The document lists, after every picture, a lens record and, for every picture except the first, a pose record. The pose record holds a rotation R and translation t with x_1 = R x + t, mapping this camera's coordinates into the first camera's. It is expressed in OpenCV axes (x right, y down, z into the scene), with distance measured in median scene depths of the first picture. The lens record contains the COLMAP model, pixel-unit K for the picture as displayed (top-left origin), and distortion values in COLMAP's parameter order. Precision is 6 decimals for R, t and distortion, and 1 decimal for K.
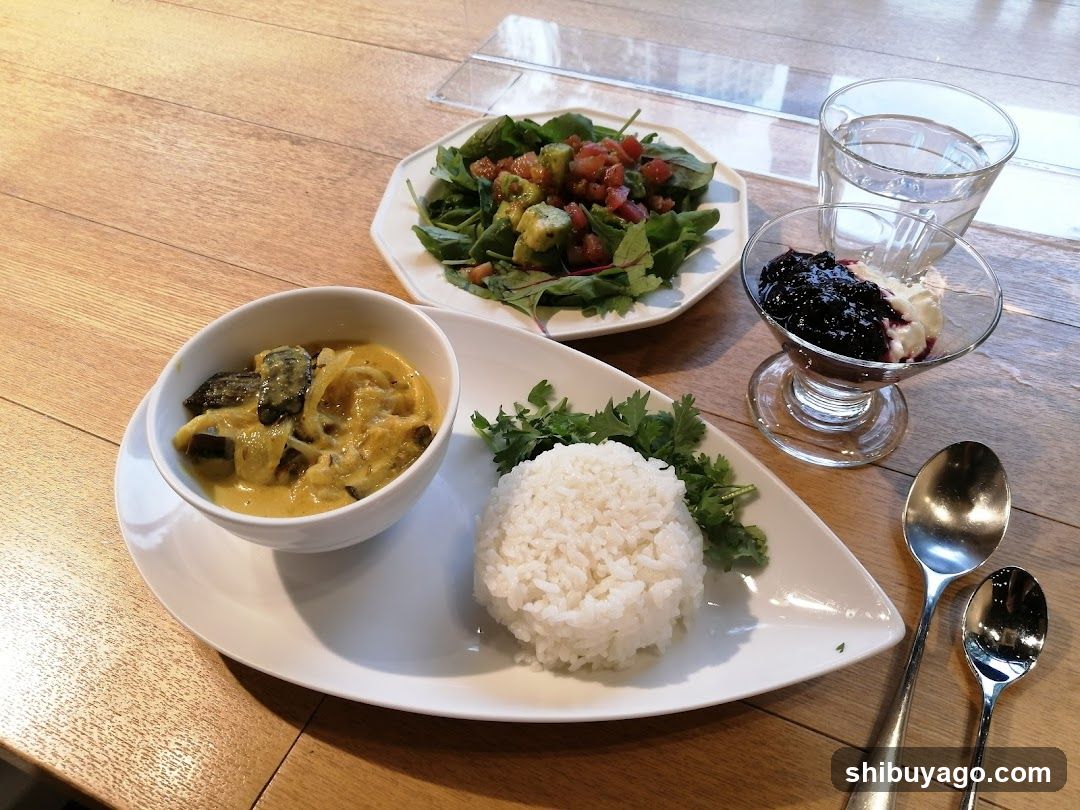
lens RADIAL K [[907.9, 0, 536.9], [0, 907.9, 407.4], [0, 0, 1]] dist [-0.008265, 0.011878]
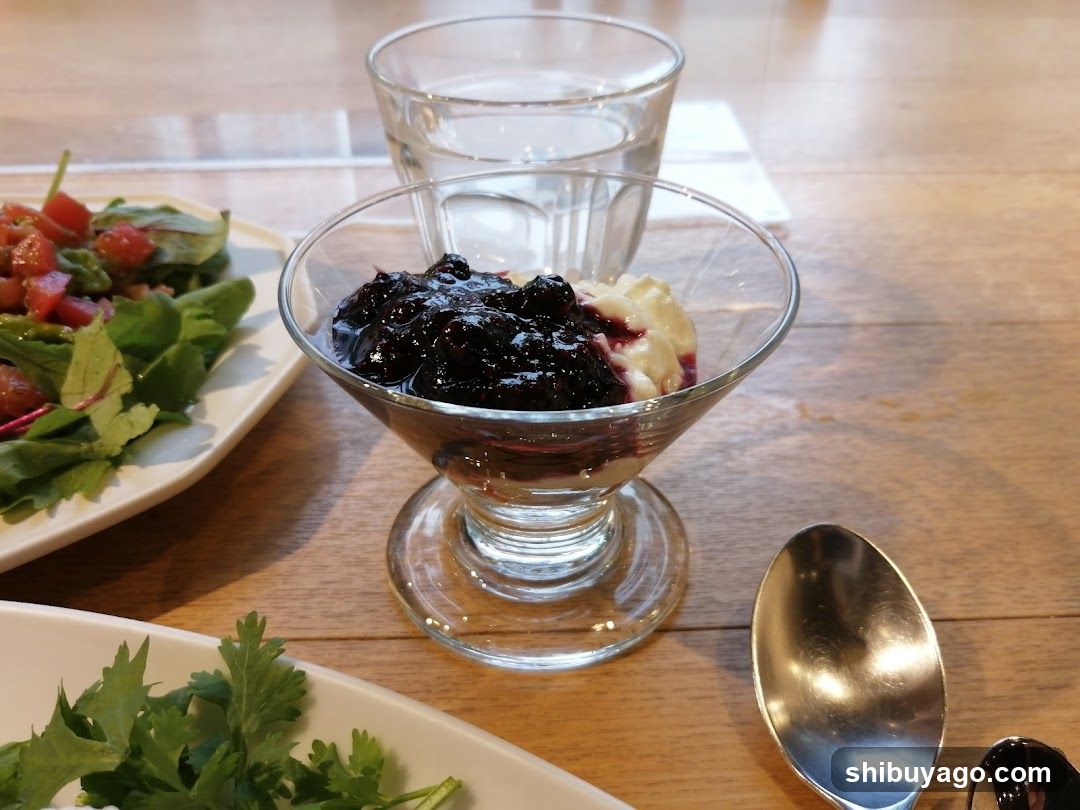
lens RADIAL K [[966.4, 0, 537.9], [0, 966.4, 405.1], [0, 0, 1]] dist [-0.021810, -0.006960]
pose [[0.895061, -0.240620, 0.375457, 0.129855], [0.320185, 0.932787, -0.165499, 0.011186], [-0.310399, 0.268347, 0.911944, 0.470006]]
